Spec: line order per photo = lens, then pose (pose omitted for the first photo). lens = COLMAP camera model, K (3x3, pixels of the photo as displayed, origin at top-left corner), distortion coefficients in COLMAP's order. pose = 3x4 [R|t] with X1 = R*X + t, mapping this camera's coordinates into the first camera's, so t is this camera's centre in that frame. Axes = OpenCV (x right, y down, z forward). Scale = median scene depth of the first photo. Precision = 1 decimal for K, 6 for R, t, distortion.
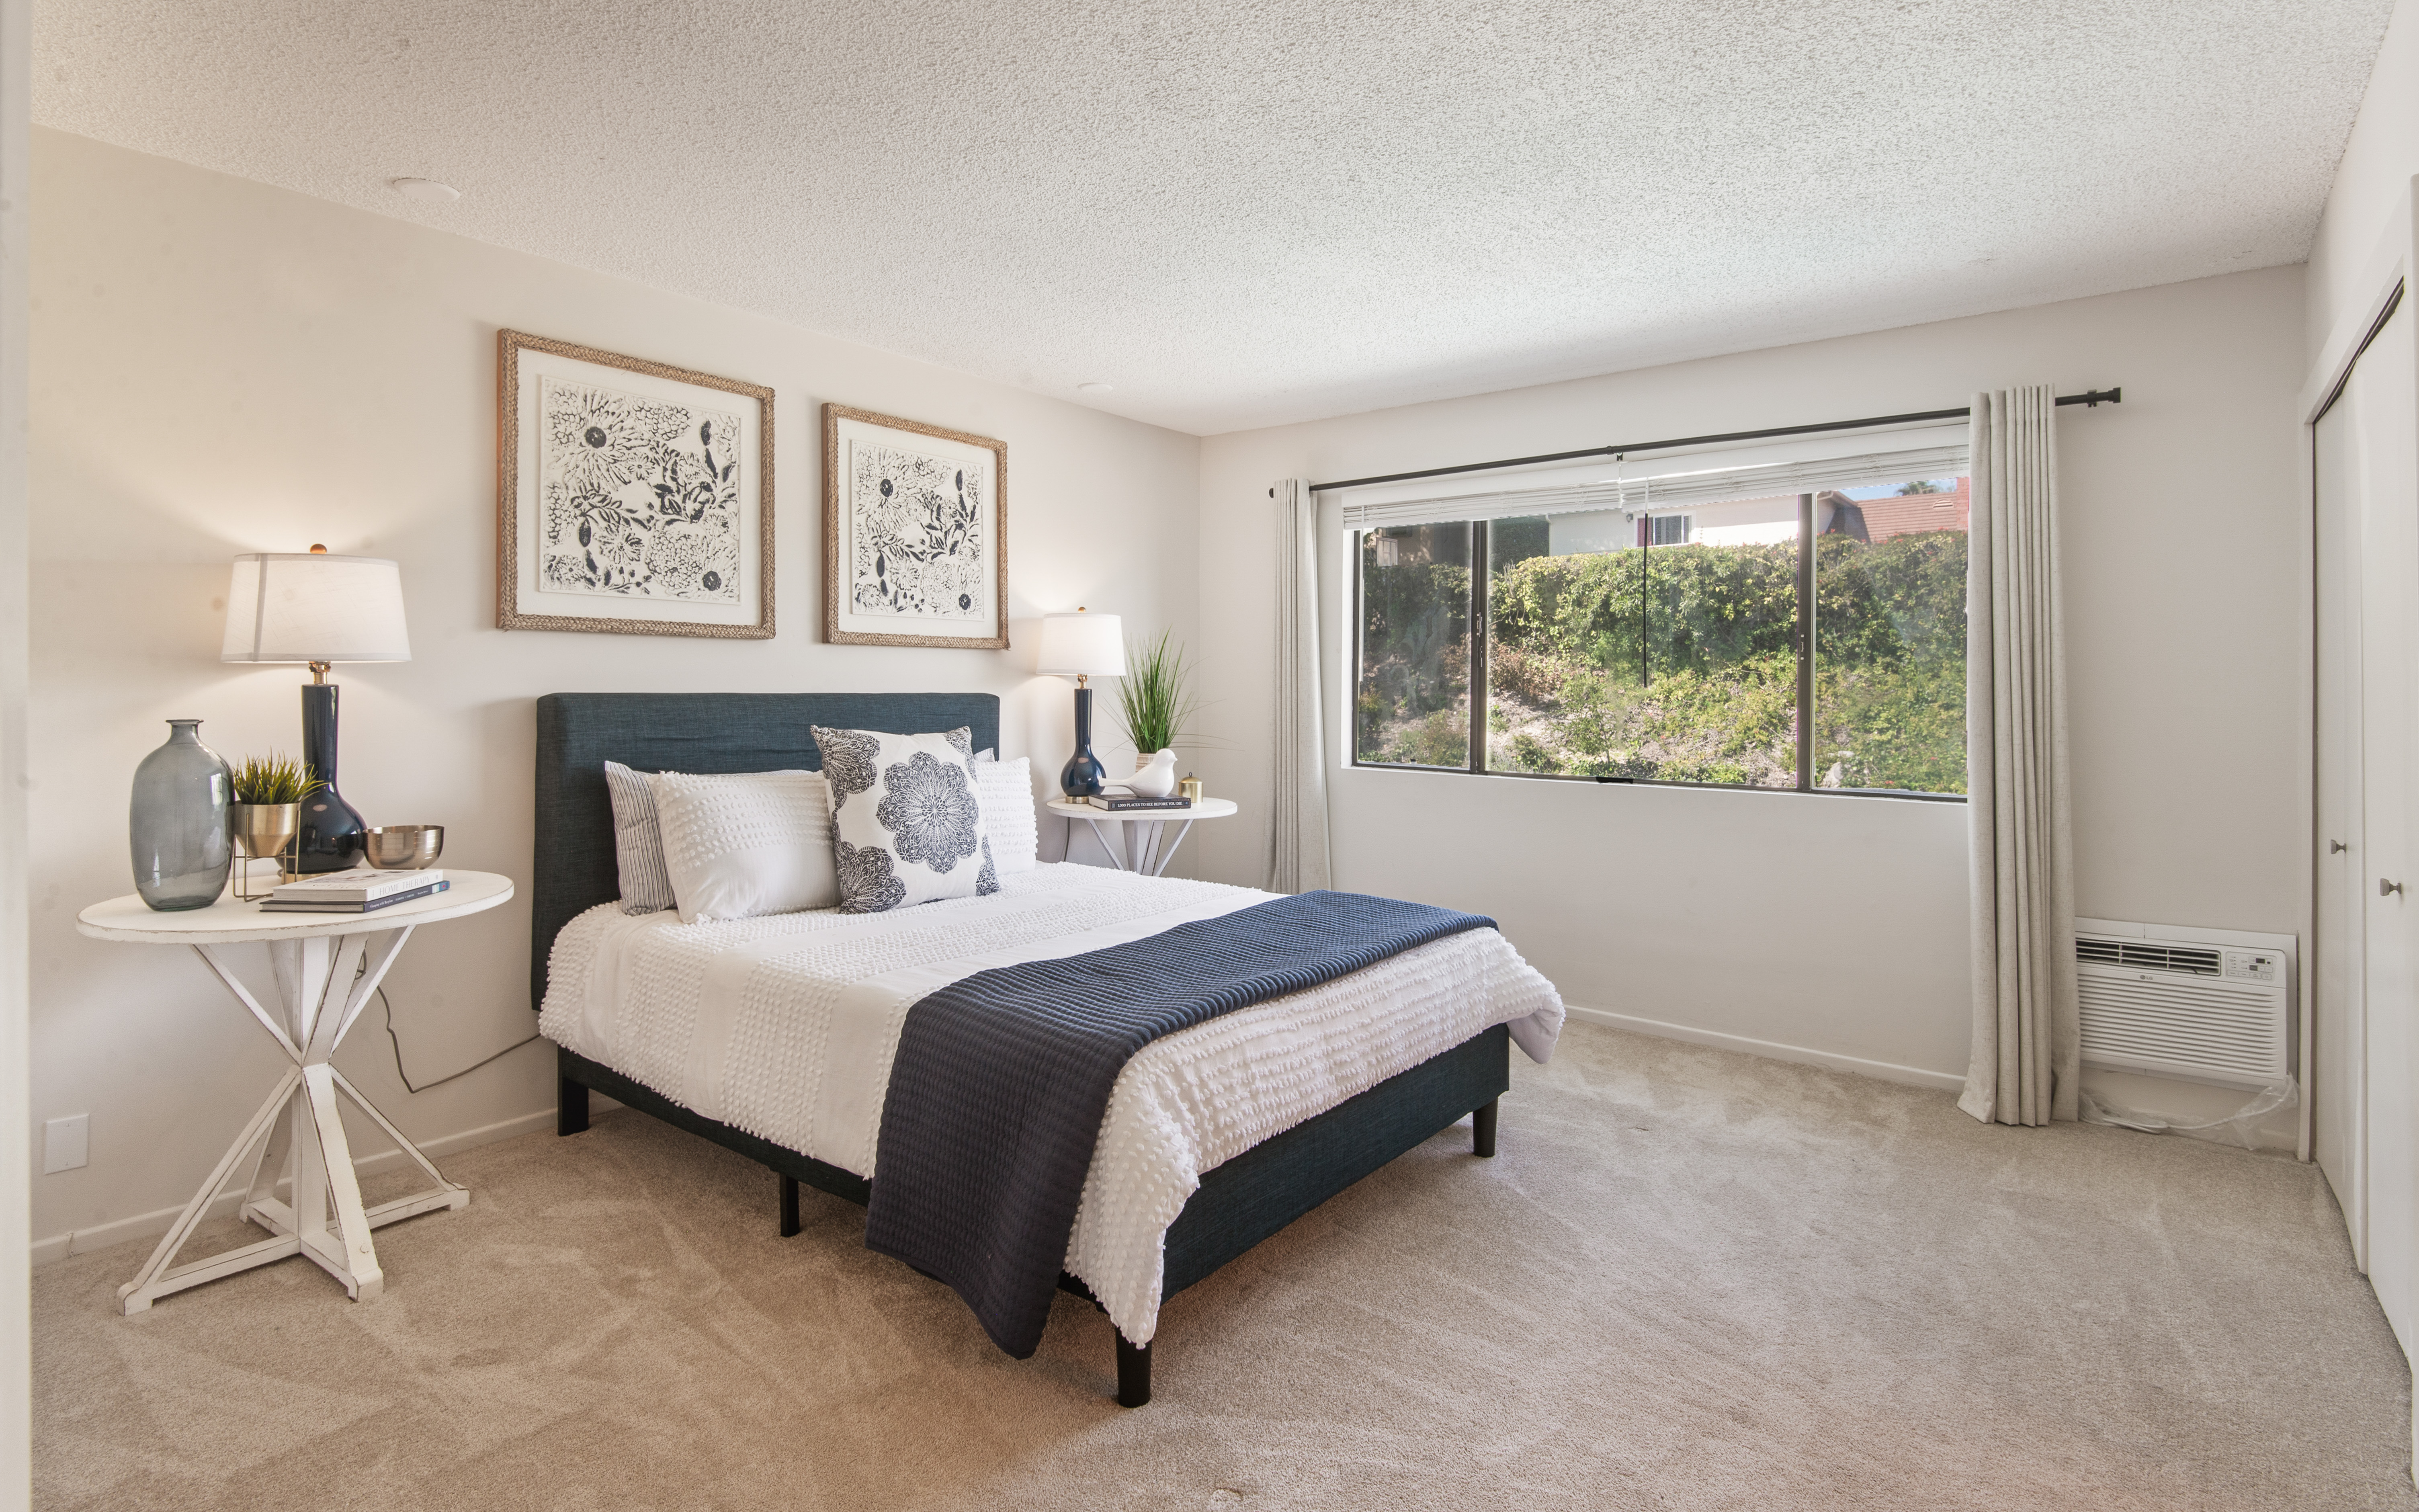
lens RADIAL K [[1210.6, 0, 1181.4], [0, 1210.6, 682.8], [0, 0, 1]] dist [0.000826, -0.000124]
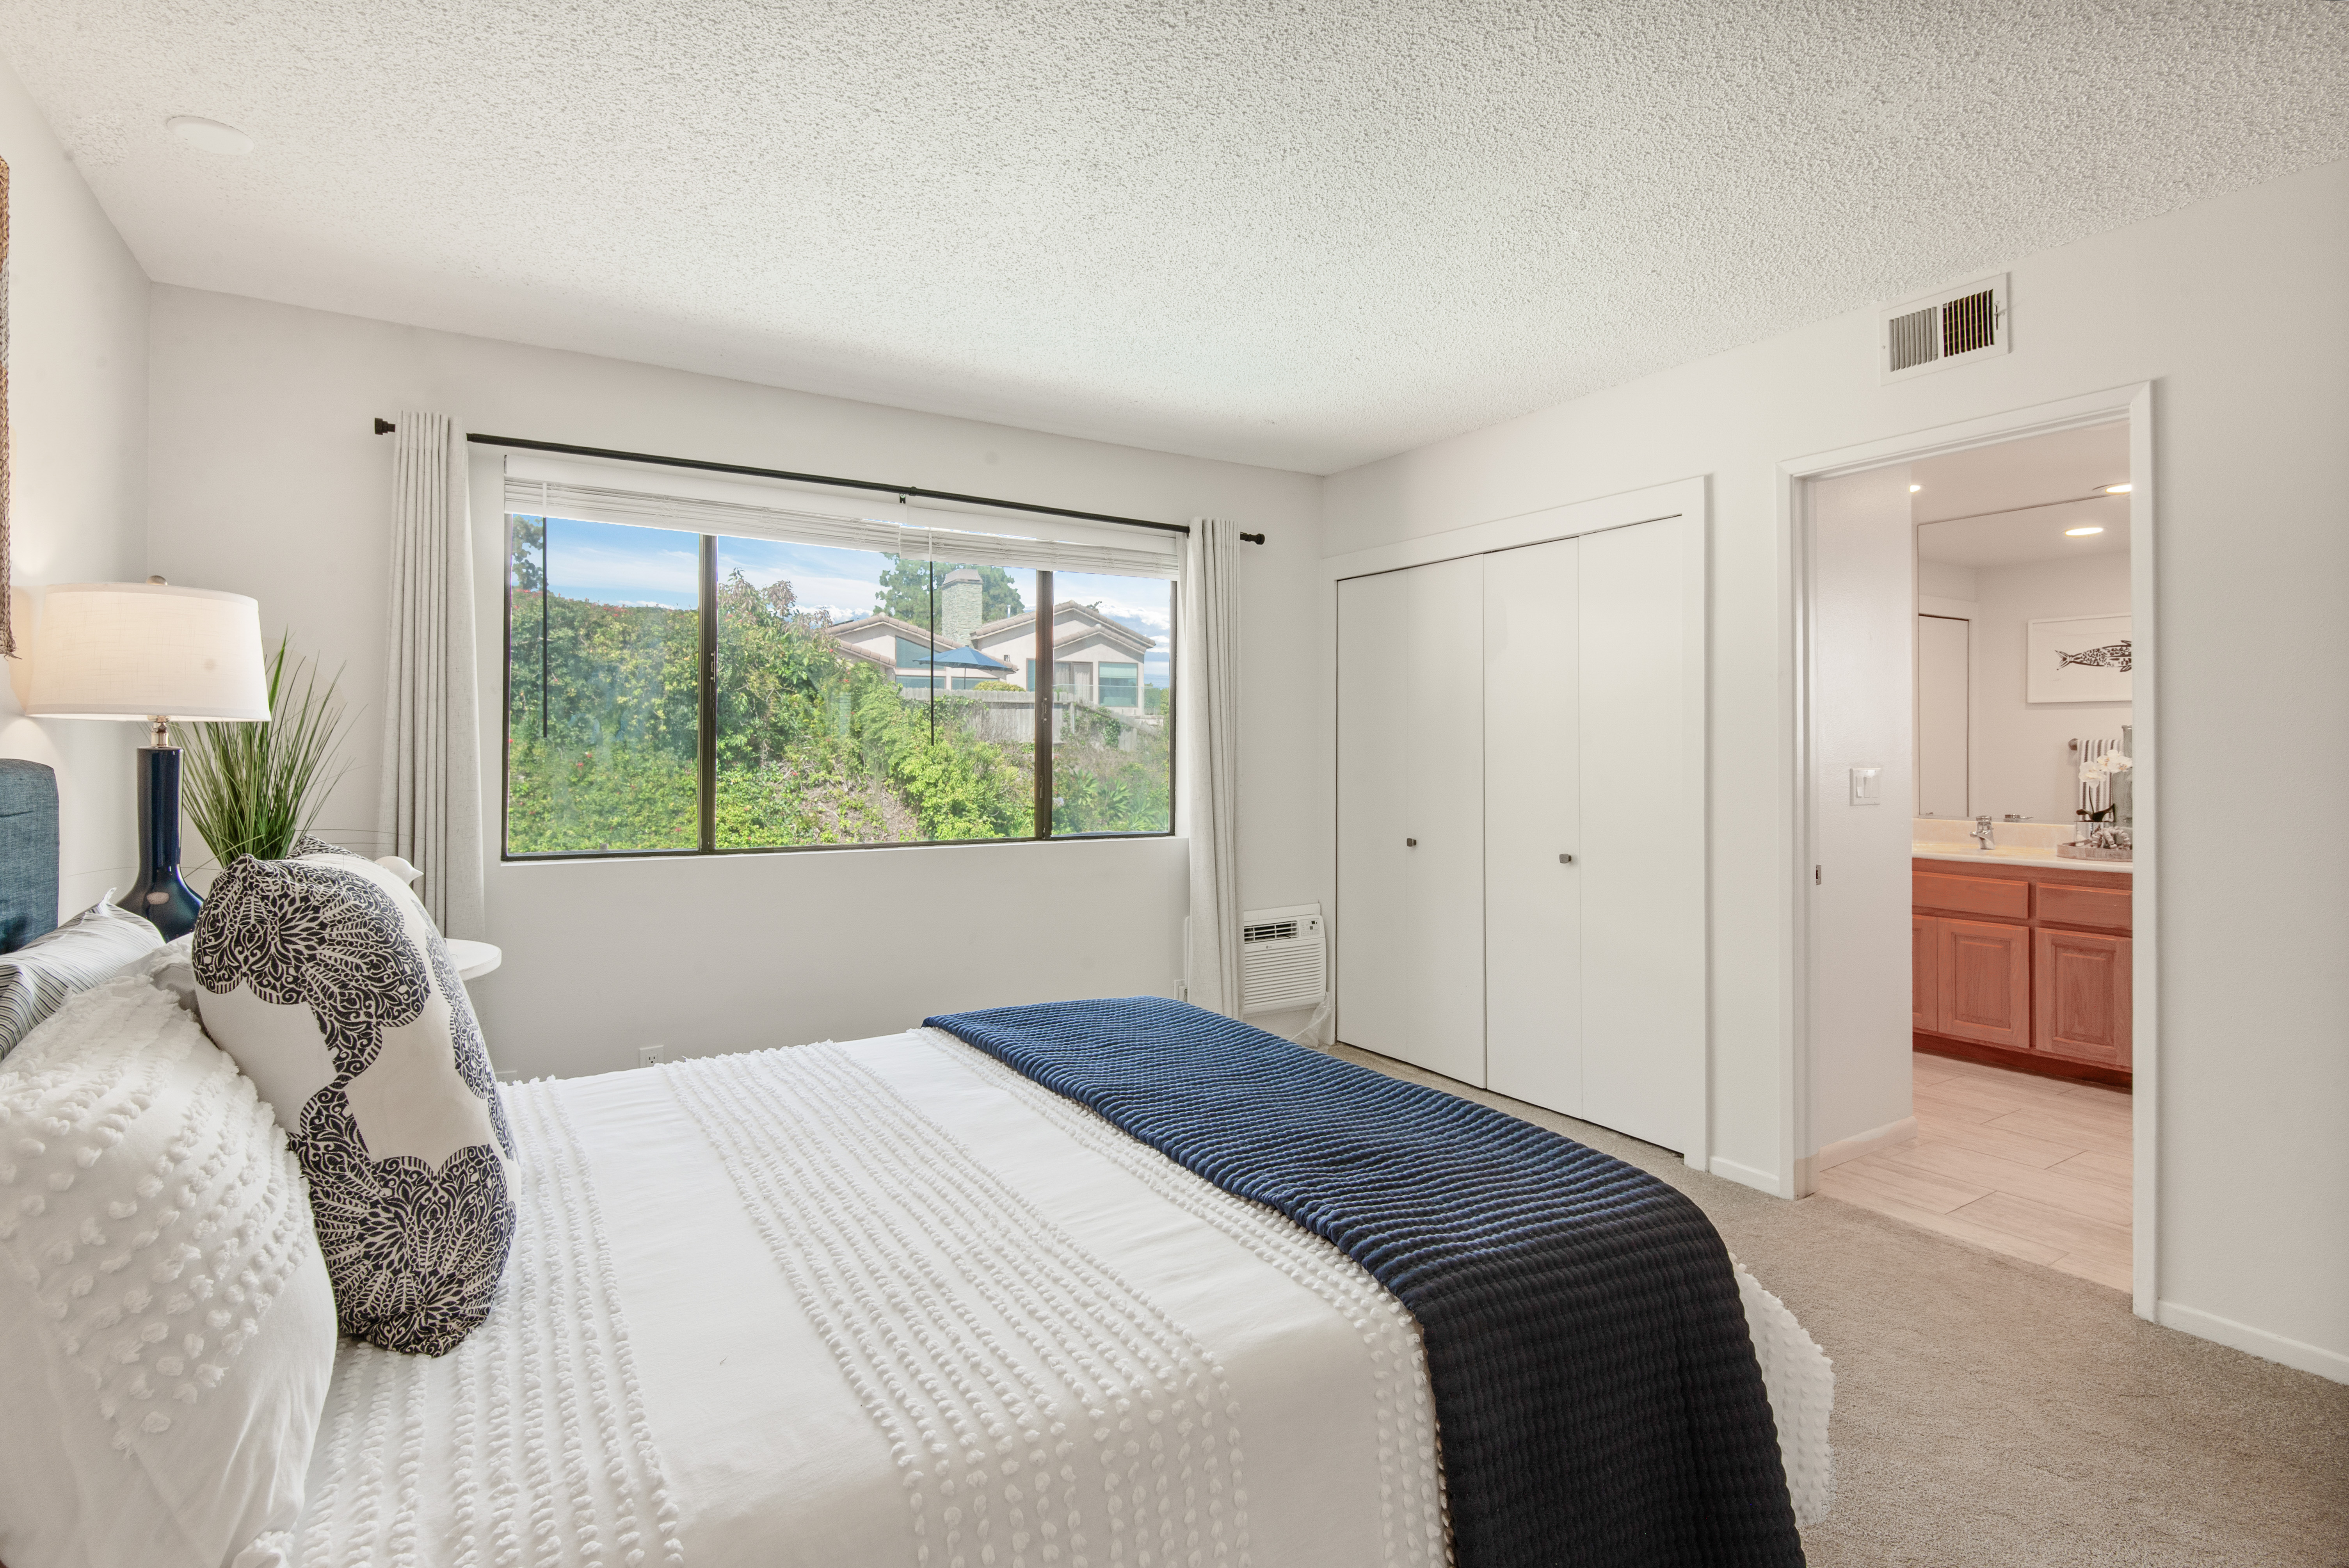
lens RADIAL K [[1145.4, 0, 1189.8], [0, 1145.4, 751.1], [0, 0, 1]] dist [0.033779, -0.030469]
pose [[0.327096, -0.003519, 0.944985, -0.524994], [-0.003821, 0.999980, 0.005046, 0.003595], [-0.944983, -0.005261, 0.327076, 0.645121]]
